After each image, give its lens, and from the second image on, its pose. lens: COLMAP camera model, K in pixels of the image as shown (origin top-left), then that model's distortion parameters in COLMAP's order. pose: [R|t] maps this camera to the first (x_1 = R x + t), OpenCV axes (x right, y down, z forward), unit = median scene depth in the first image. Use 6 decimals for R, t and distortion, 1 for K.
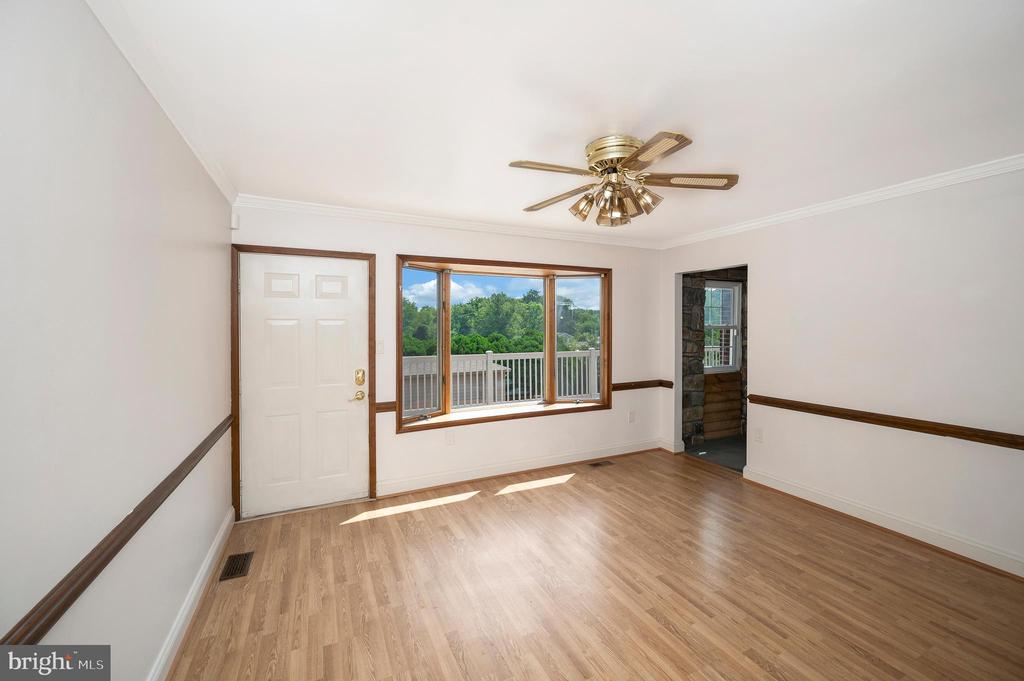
lens RADIAL K [[414.1, 0, 511.1], [0, 414.1, 332.0], [0, 0, 1]] dist [-0.000195, -0.000395]
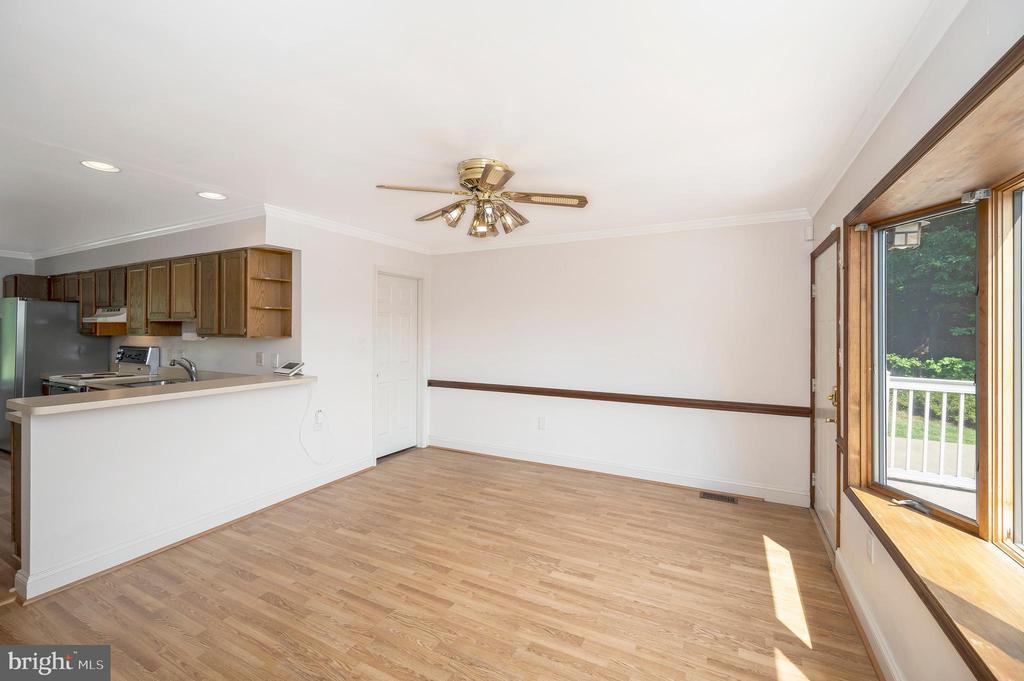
lens RADIAL K [[414.1, 0, 513.0], [0, 414.1, 333.3], [0, 0, 1]] dist [-0.000195, -0.000395]
pose [[-0.784060, 0.005161, -0.620663, 0.728988], [-0.009538, 0.999747, 0.020362, -0.014874], [0.620611, 0.021885, -0.783813, 1.603545]]
